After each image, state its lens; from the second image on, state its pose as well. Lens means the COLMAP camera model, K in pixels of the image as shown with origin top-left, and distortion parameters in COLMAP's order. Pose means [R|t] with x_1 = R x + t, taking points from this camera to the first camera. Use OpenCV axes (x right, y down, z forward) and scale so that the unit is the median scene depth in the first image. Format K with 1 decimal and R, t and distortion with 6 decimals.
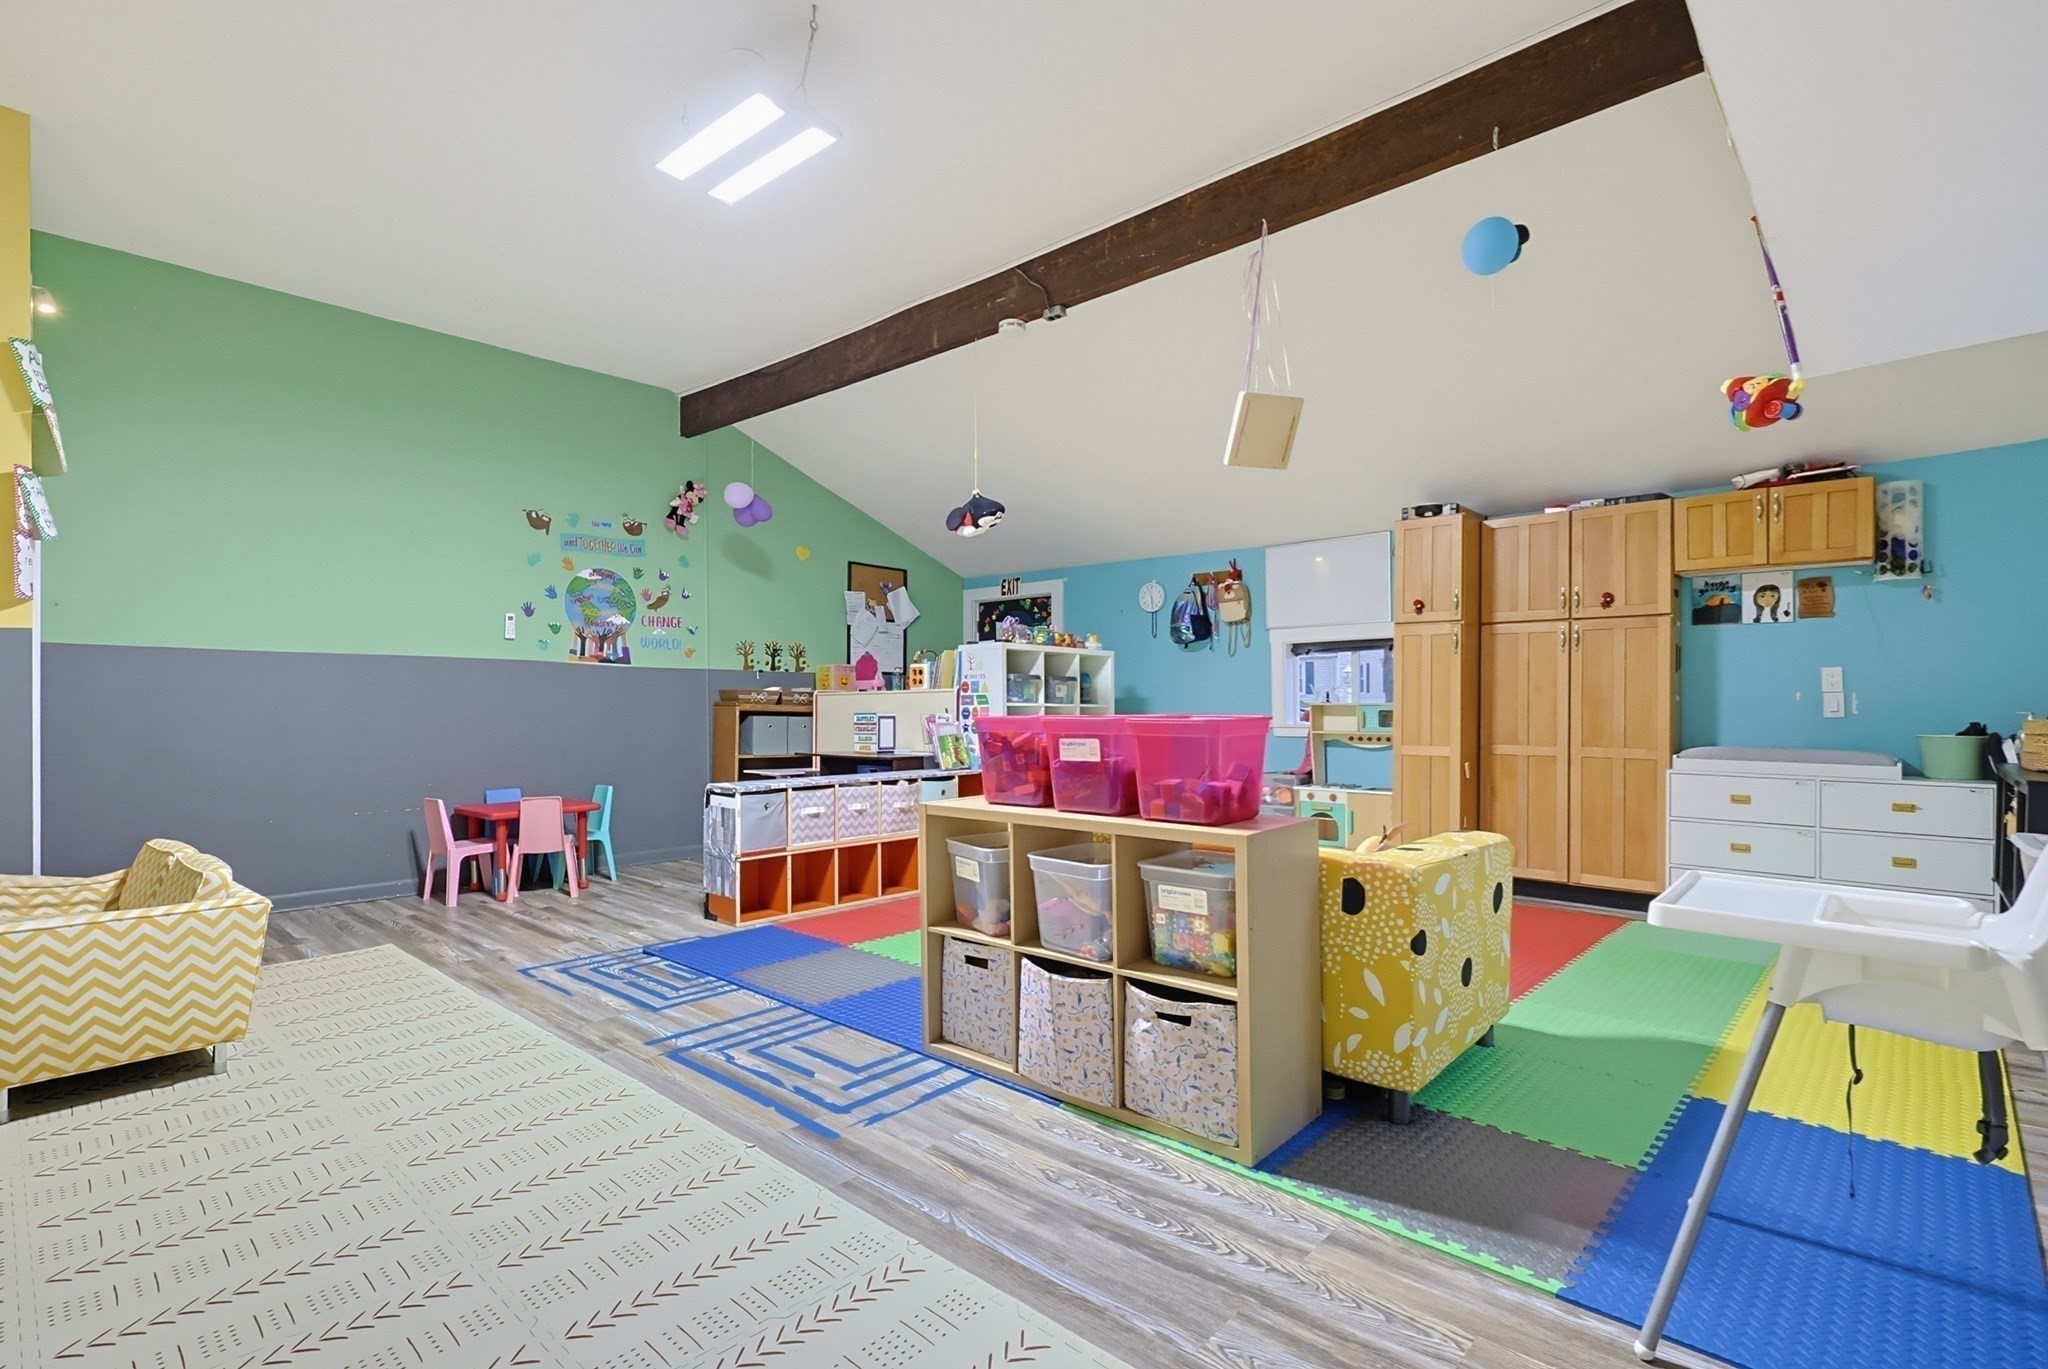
lens RADIAL K [[954.7, 0, 1023.1], [0, 954.7, 697.6], [0, 0, 1]] dist [-0.003967, -0.000184]
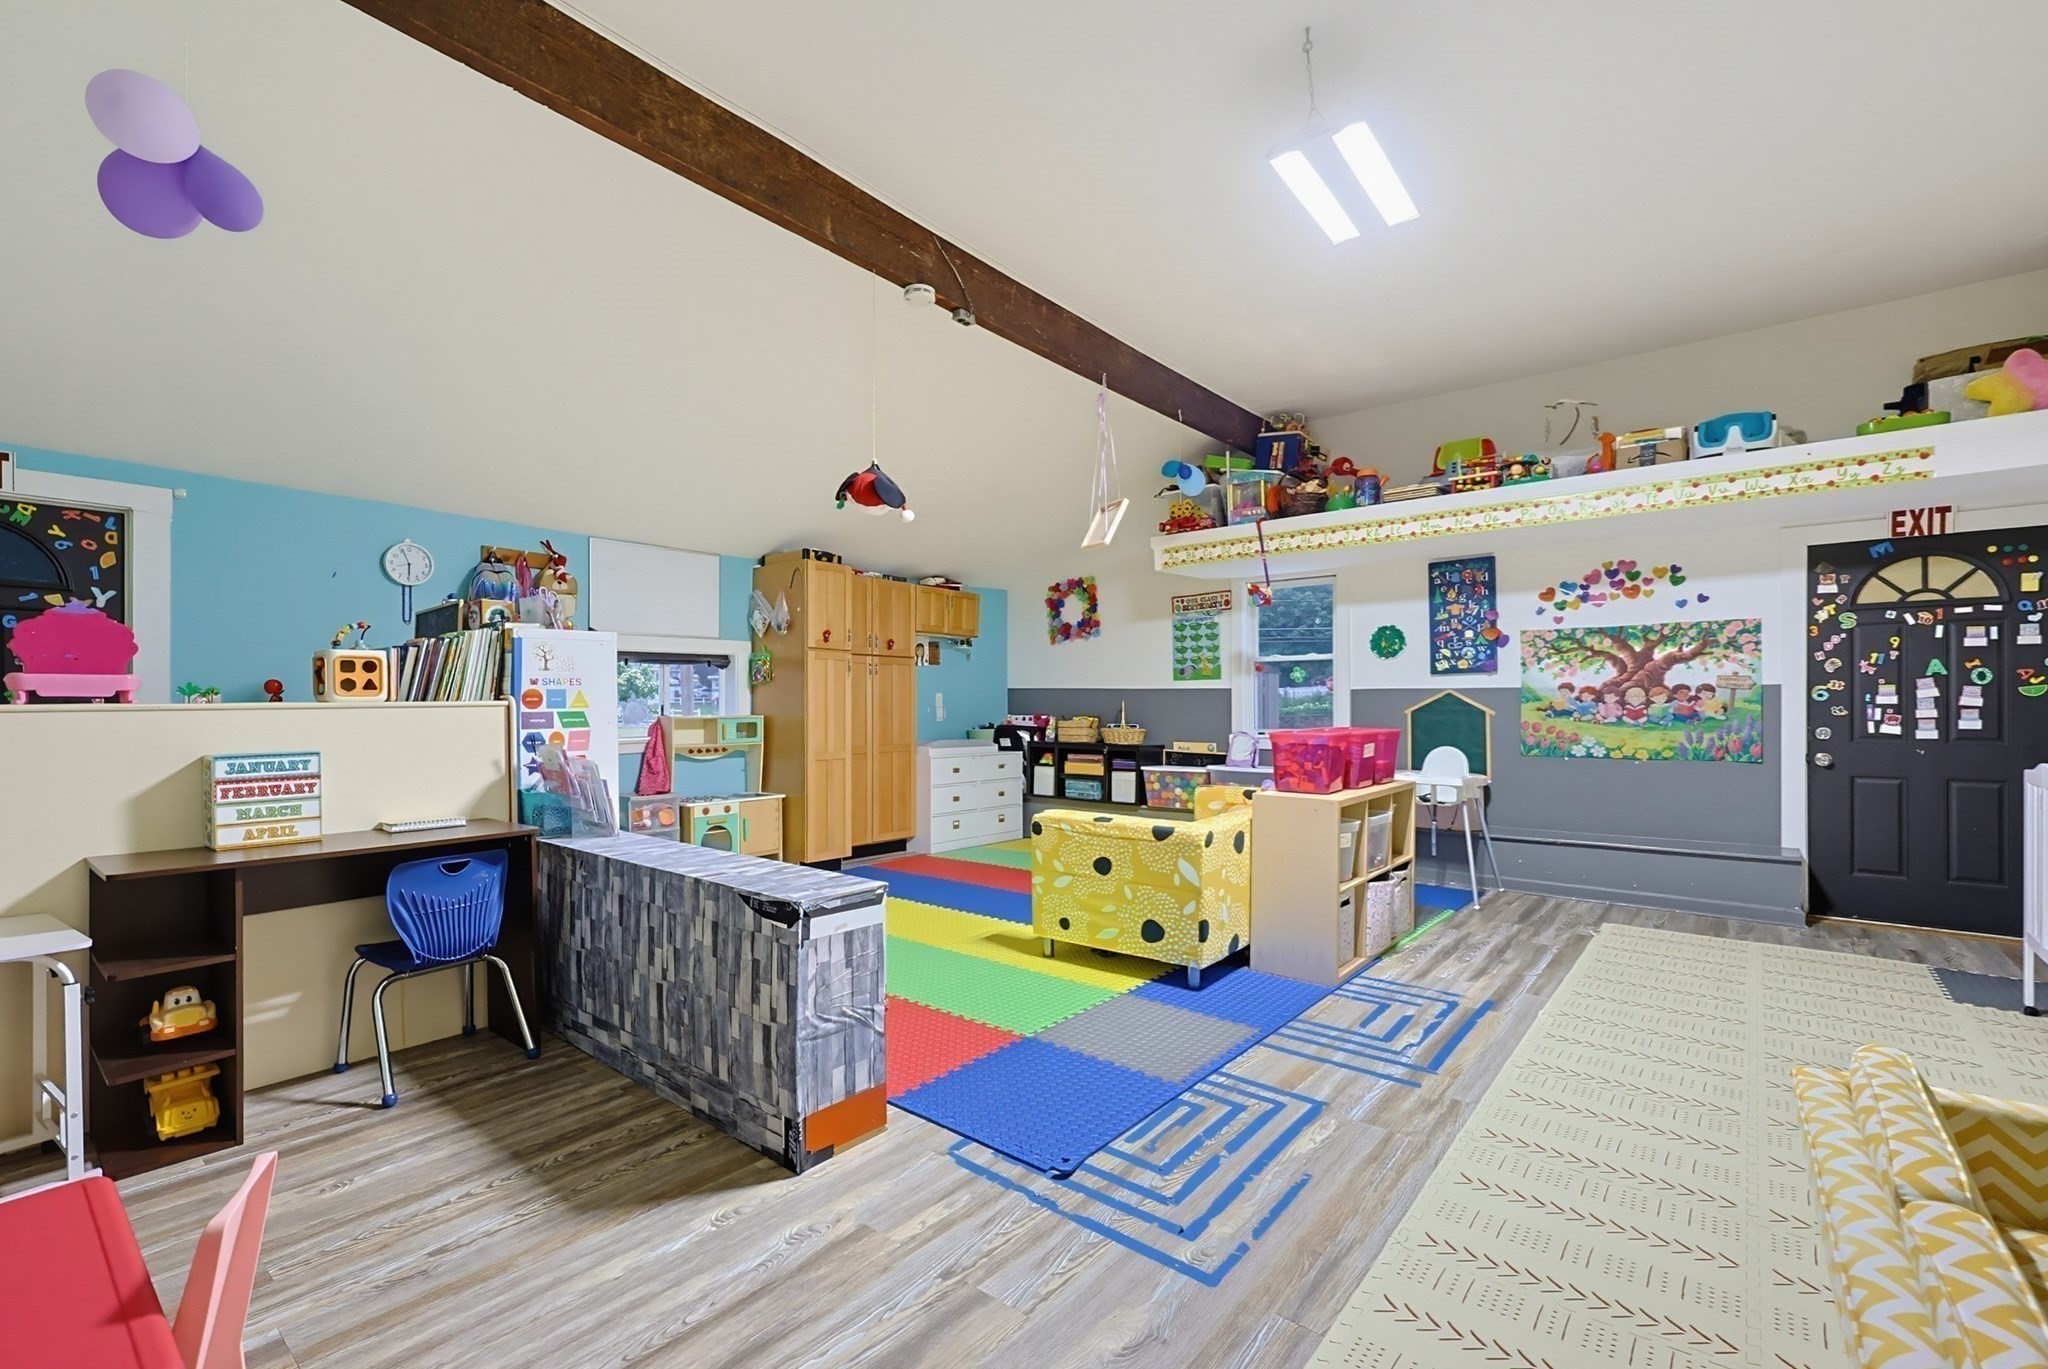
lens RADIAL K [[889.9, 0, 1020.1], [0, 889.9, 698.8], [0, 0, 1]] dist [0.007382, 0.001026]
pose [[-0.052654, 0.005236, 0.998599, -1.041190], [-0.007282, 0.999958, -0.005628, -0.016444], [-0.998586, -0.007568, -0.052614, 1.184962]]
